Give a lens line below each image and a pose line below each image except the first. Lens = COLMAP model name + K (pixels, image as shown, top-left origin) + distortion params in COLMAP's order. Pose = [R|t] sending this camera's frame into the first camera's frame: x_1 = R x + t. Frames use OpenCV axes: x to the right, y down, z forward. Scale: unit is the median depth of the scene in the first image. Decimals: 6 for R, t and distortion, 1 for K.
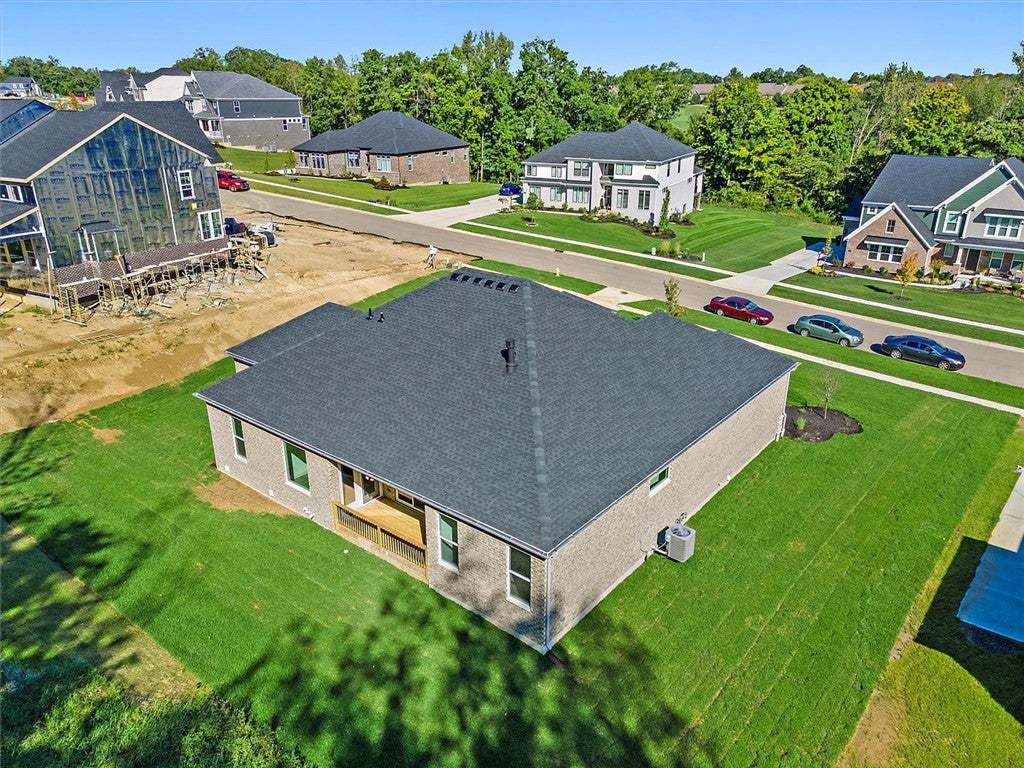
lens RADIAL K [[740.1, 0, 519.1], [0, 740.1, 380.5], [0, 0, 1]] dist [0.007385, 0.054334]
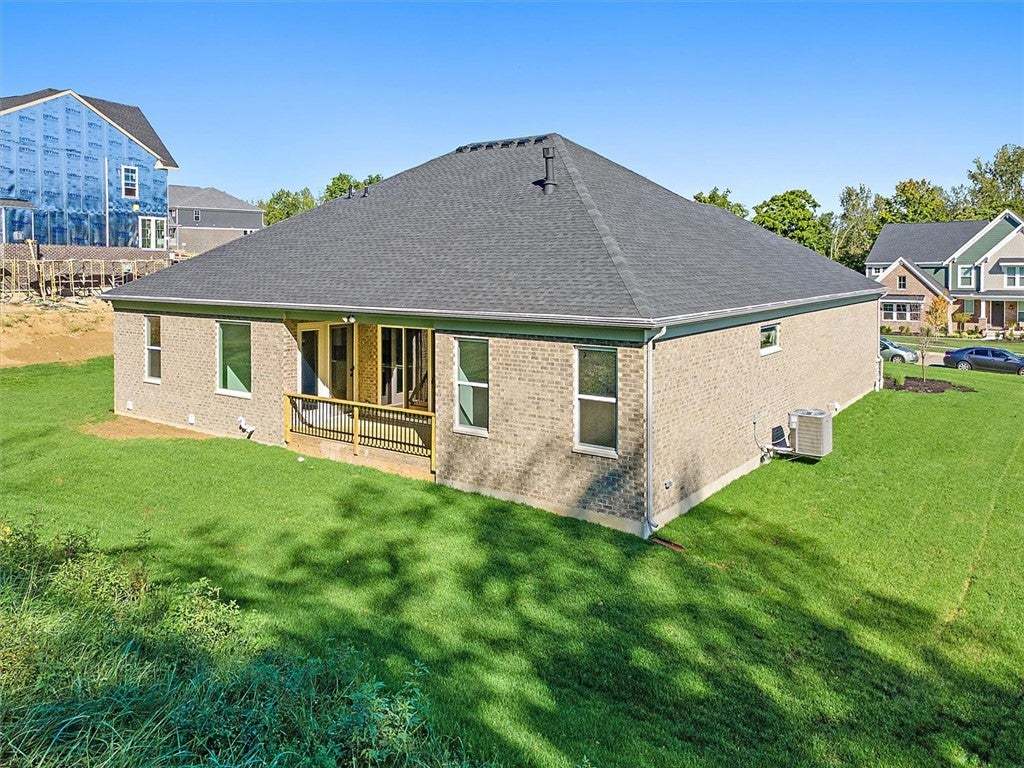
lens RADIAL K [[778.2, 0, 517.9], [0, 778.2, 280.1], [0, 0, 1]] dist [0.001226, 0.069343]
pose [[0.998635, -0.005920, 0.051886, -0.031144], [0.023638, 0.937190, -0.348017, 0.125914], [-0.046567, 0.348769, 0.936051, 0.118601]]
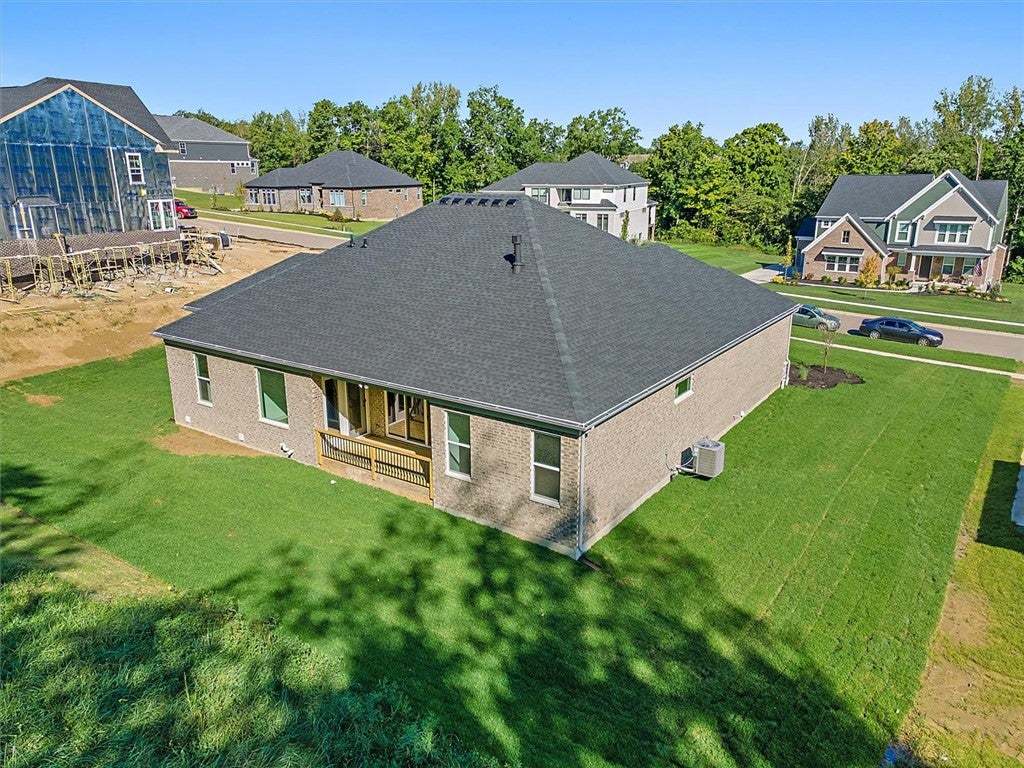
lens RADIAL K [[740.1, 0, 519.1], [0, 740.1, 380.5], [0, 0, 1]] dist [0.007385, 0.054334]
pose [[0.996990, -0.023494, 0.073881, -0.029953], [0.030552, 0.994922, -0.095903, 0.078330], [-0.071252, 0.097871, 0.992645, 0.041959]]
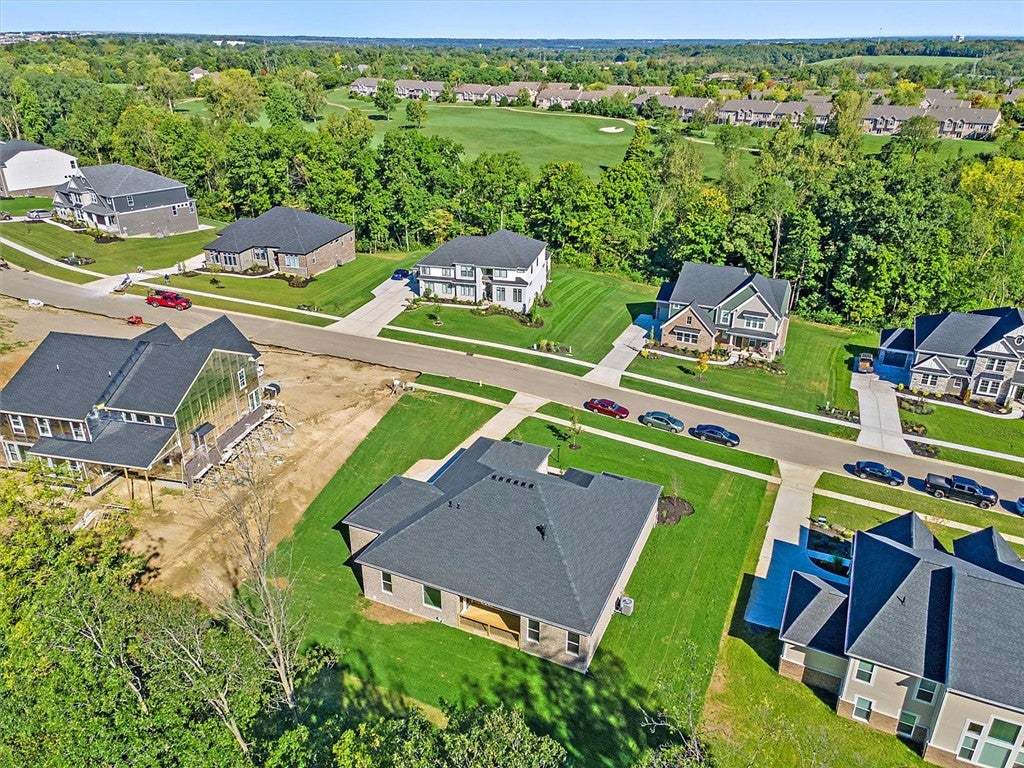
lens RADIAL K [[728.4, 0, 526.7], [0, 728.4, 385.5], [0, 0, 1]] dist [0.005254, 0.052559]
pose [[0.964232, -0.097378, 0.246523, -0.195769], [0.082780, 0.994181, 0.068930, -0.220190], [-0.251801, -0.046057, 0.966683, -0.349048]]
